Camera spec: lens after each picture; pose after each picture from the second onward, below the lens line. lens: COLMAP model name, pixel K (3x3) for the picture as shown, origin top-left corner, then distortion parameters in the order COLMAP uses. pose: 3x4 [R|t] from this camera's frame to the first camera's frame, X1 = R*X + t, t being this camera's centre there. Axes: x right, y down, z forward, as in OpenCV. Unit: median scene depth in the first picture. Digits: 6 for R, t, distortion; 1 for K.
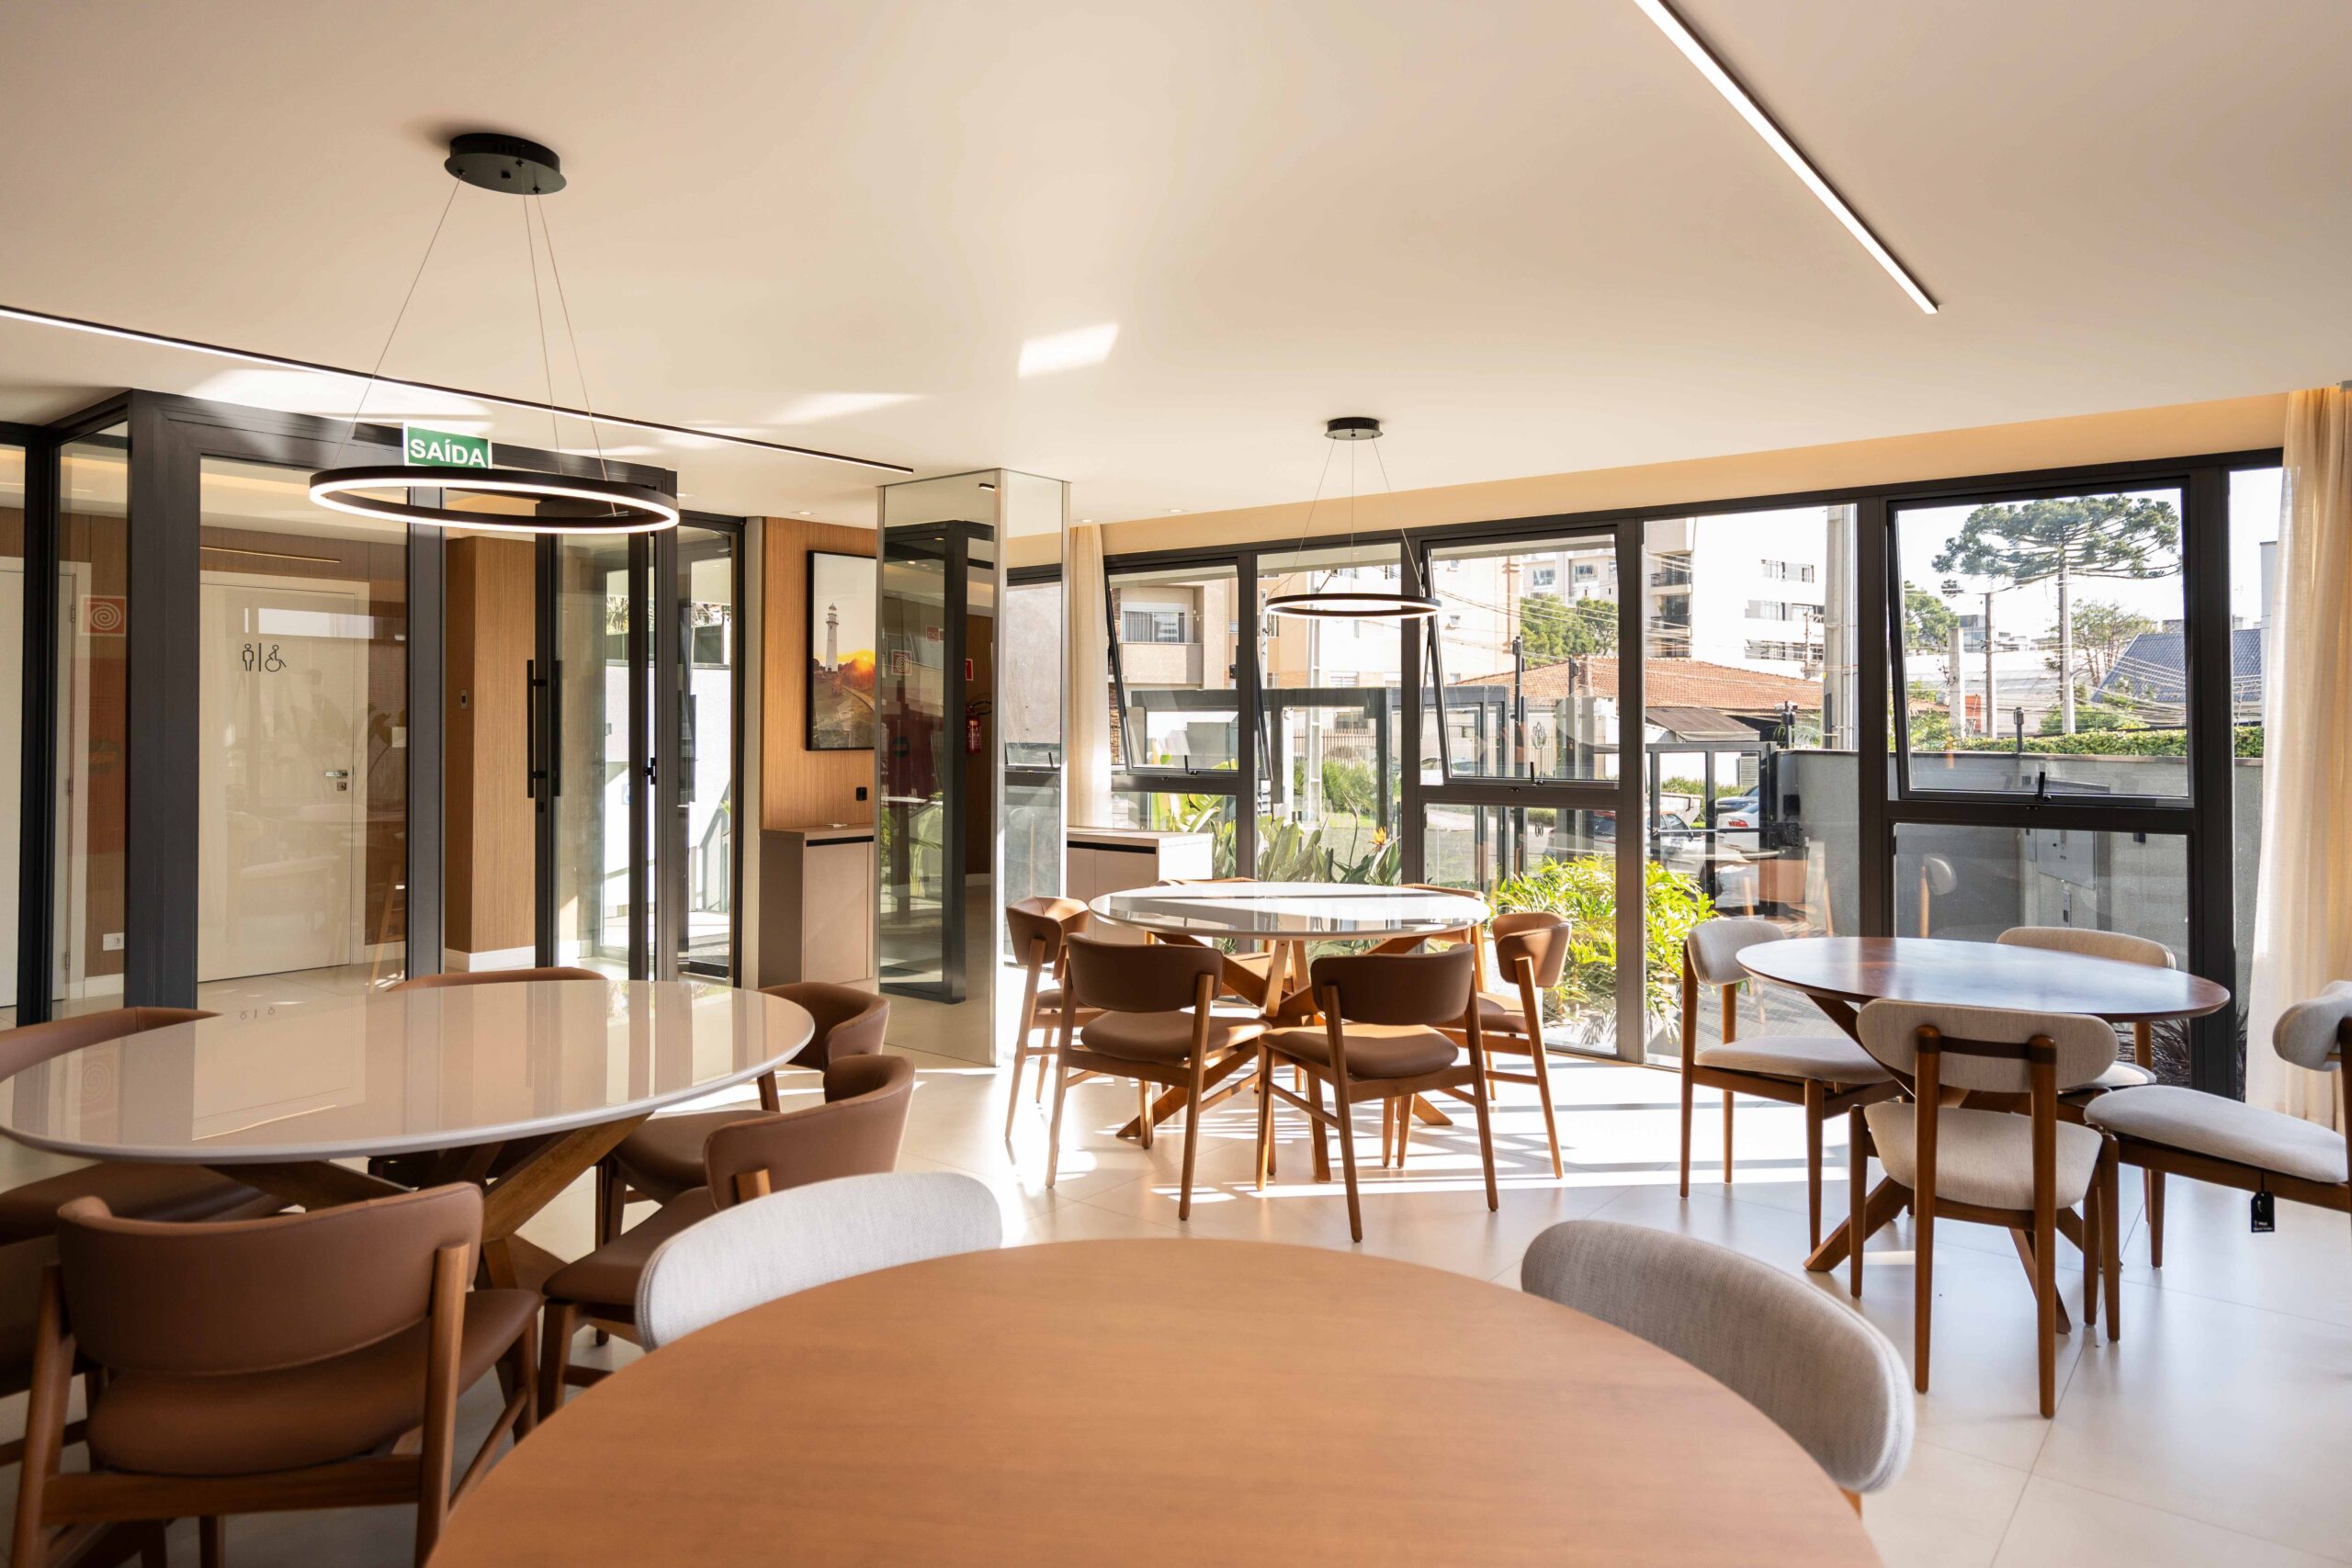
lens RADIAL K [[1460.3, 0, 1175.8], [0, 1460.3, 721.5], [0, 0, 1]] dist [0.001830, 0.001006]
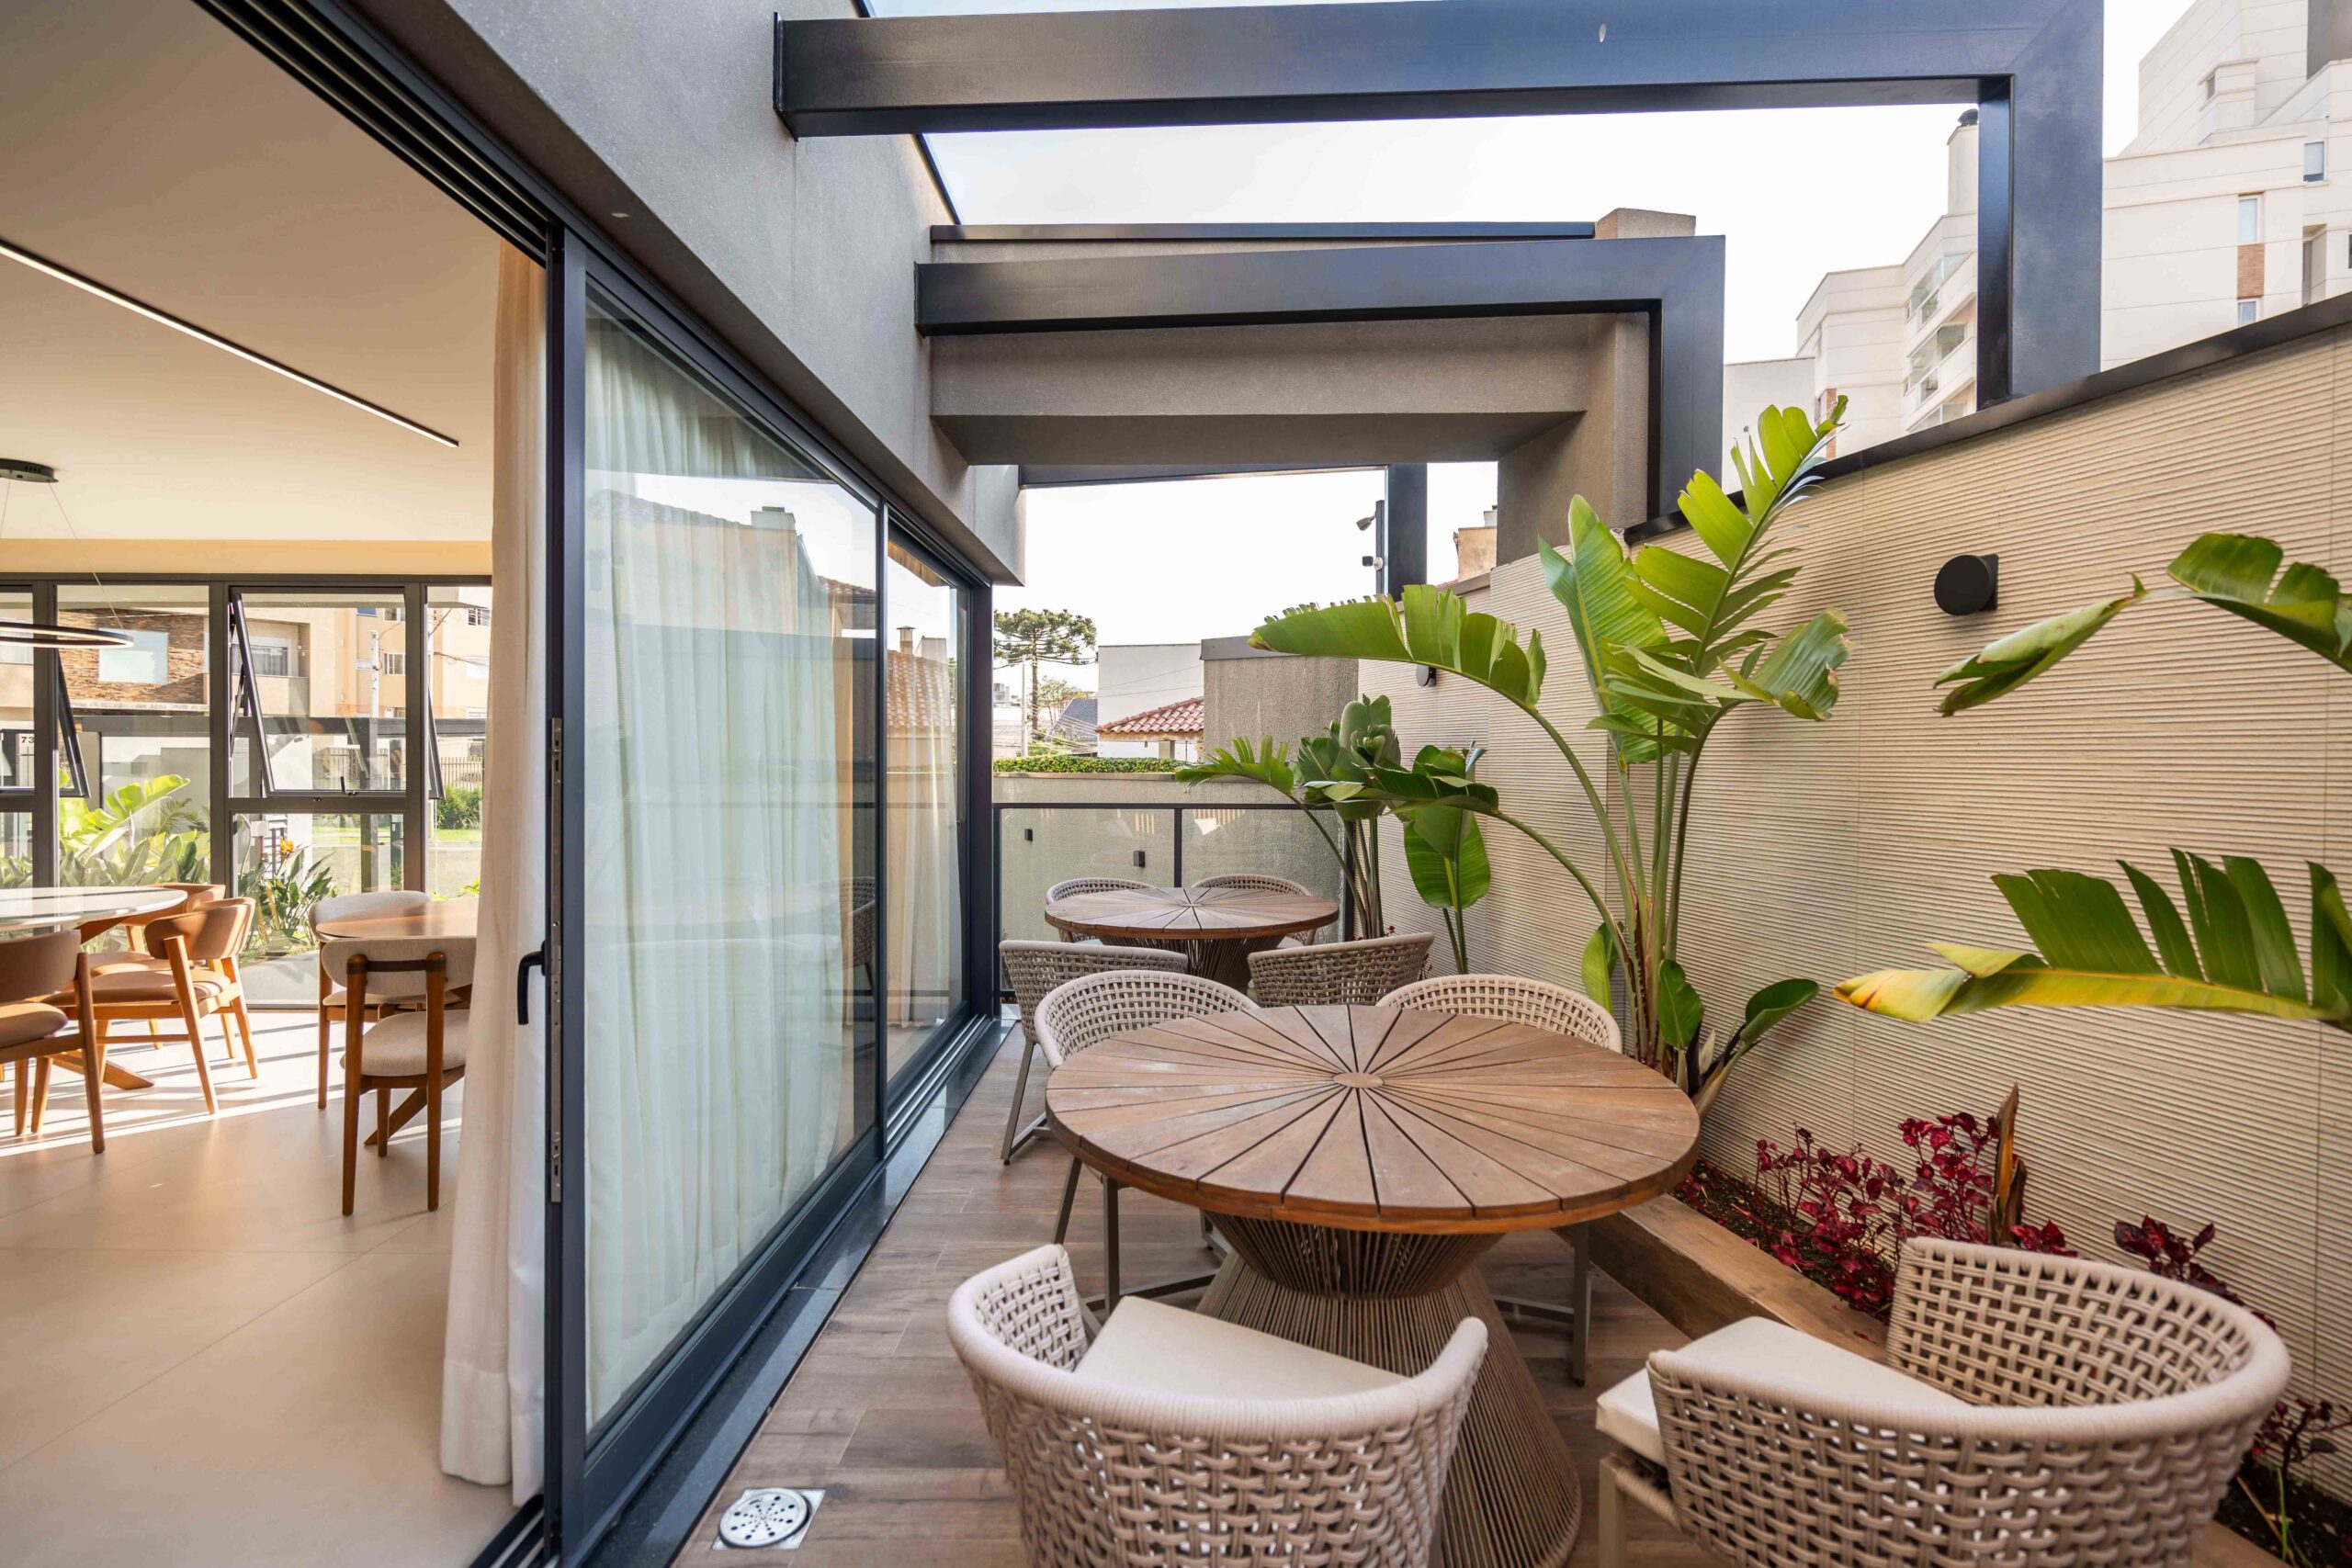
lens RADIAL K [[1071.4, 0, 1178.8], [0, 1071.4, 763.0], [0, 0, 1]] dist [0.003683, 0.000392]
pose [[0.788990, -0.002953, 0.614399, 0.222740], [-0.003193, 0.999955, 0.008908, 0.006165], [-0.614397, -0.008990, 0.788946, -0.126559]]
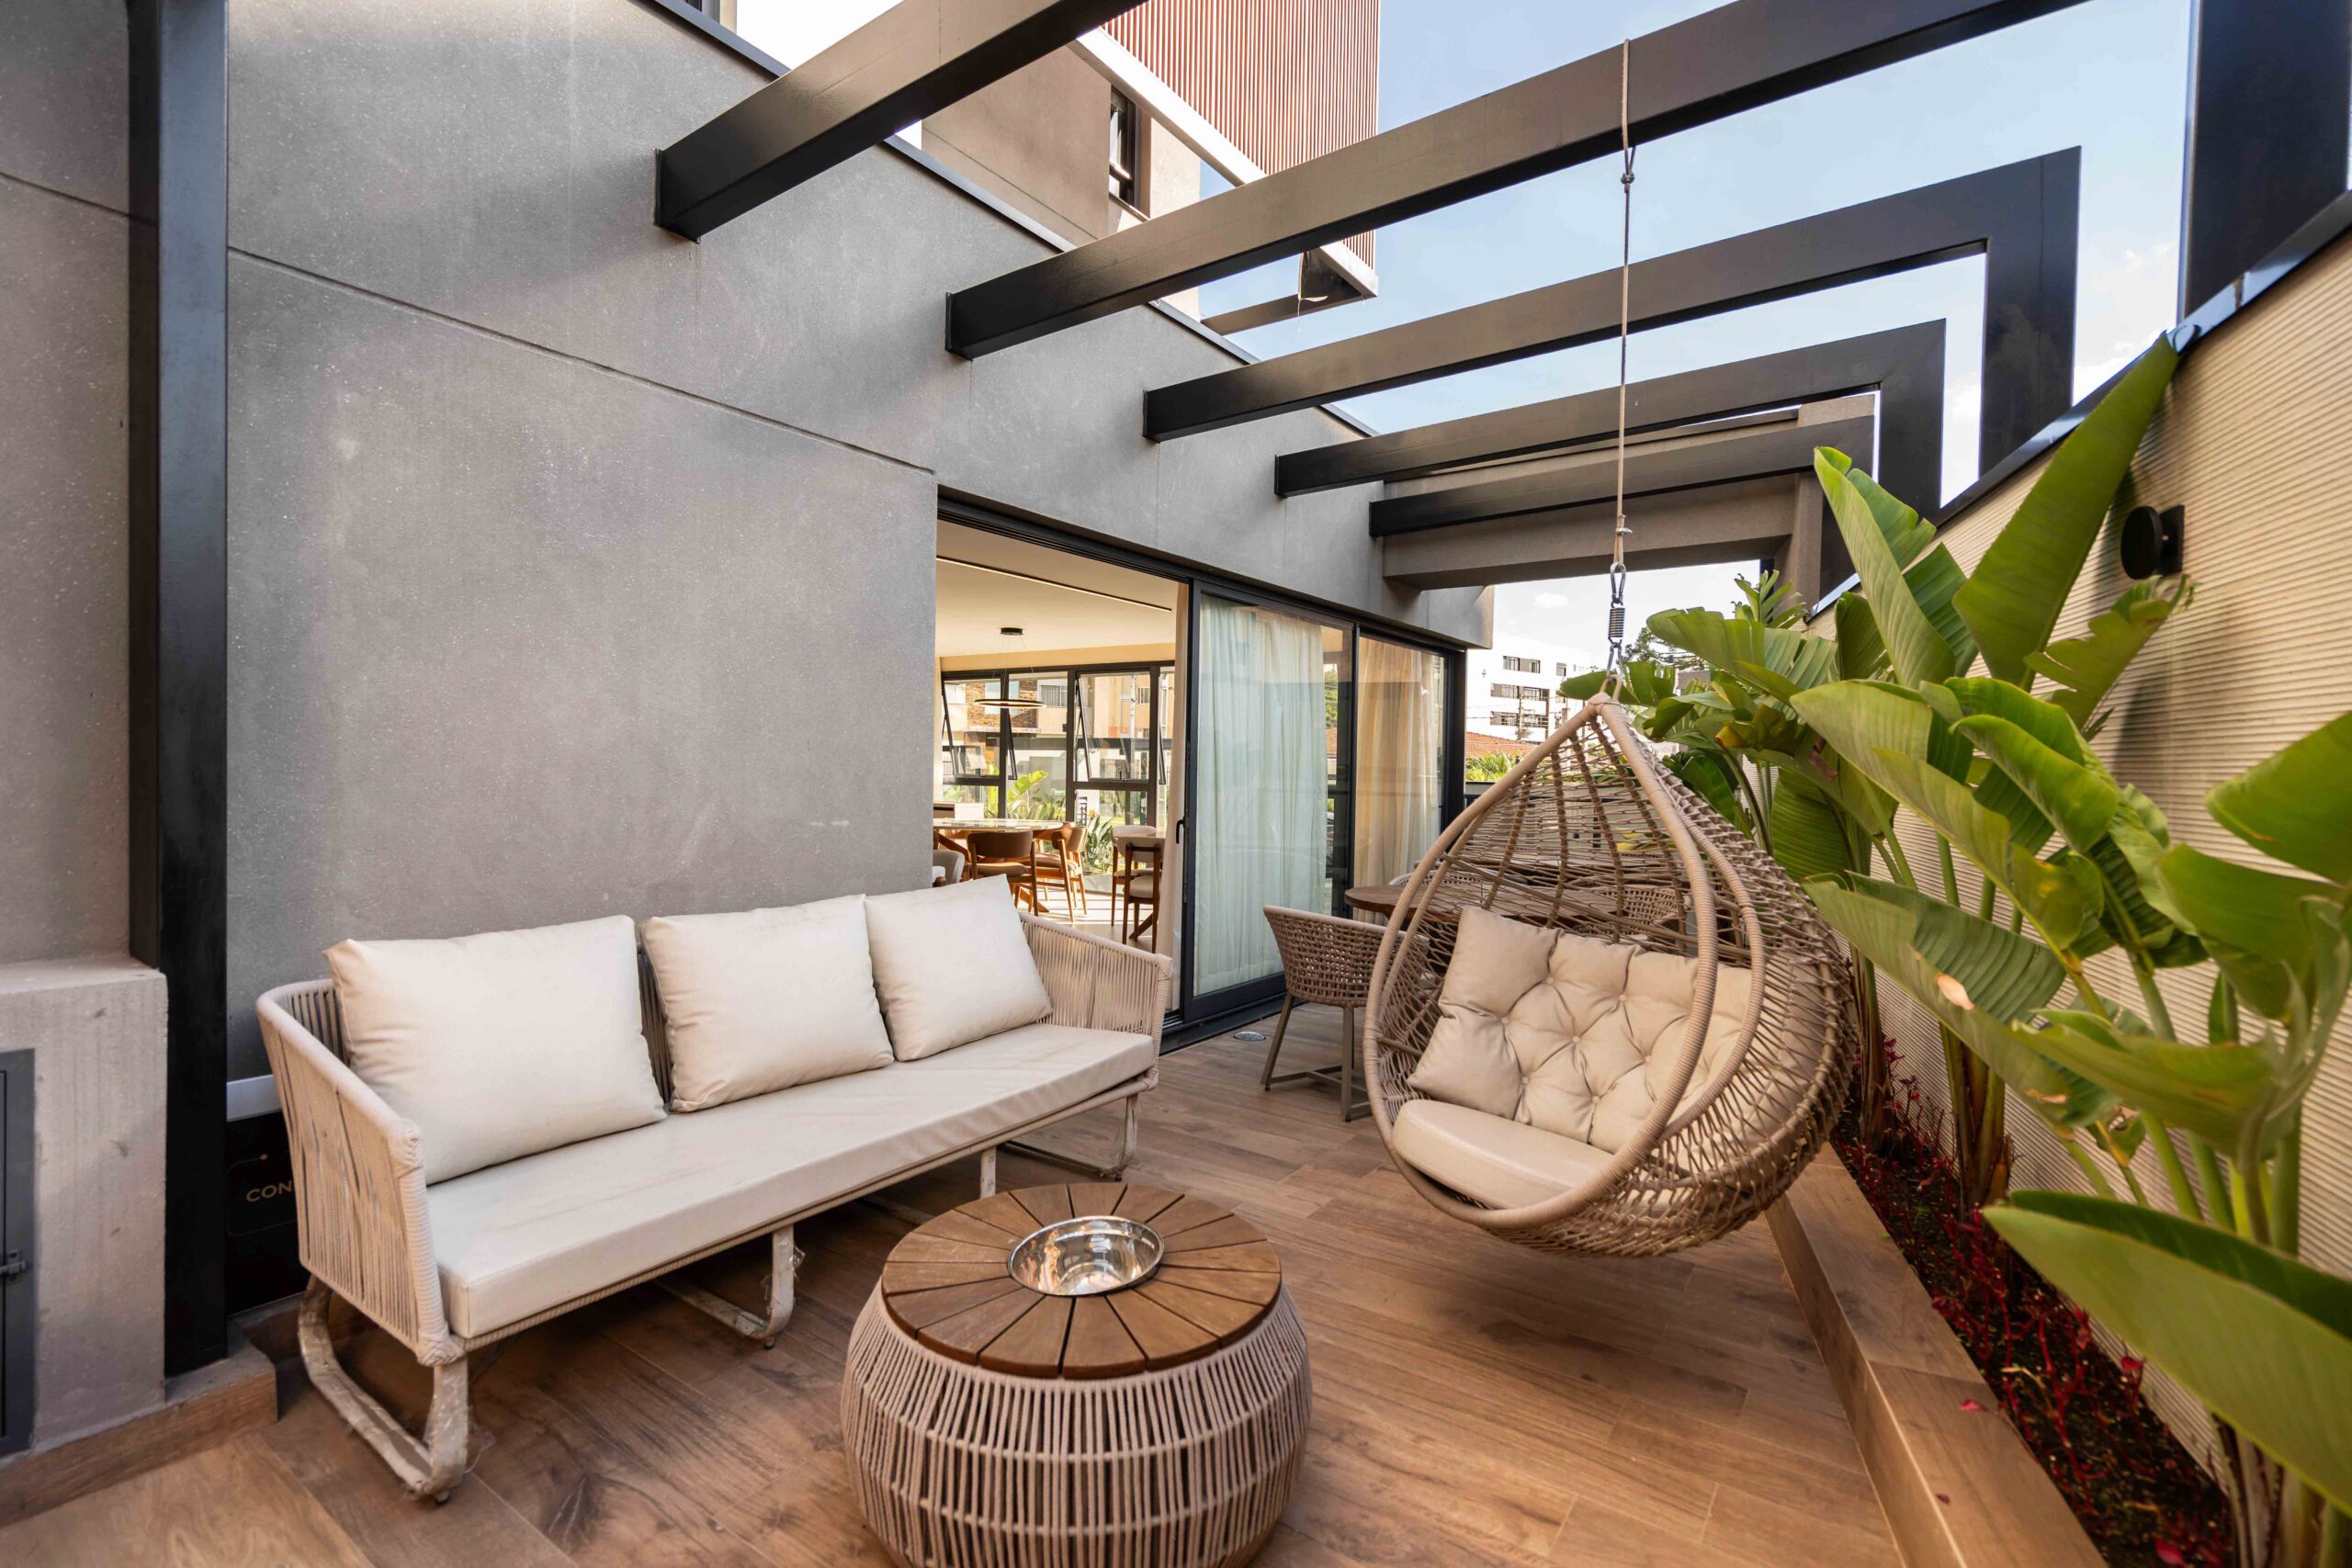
lens RADIAL K [[1071.4, 0, 1178.8], [0, 1071.4, 763.0], [0, 0, 1]] dist [0.003683, 0.000392]
pose [[0.997776, 0.017100, 0.064418, 0.207513], [-0.017102, 0.999854, -0.000517, 0.013735], [-0.064418, -0.000586, 0.997923, -0.598256]]
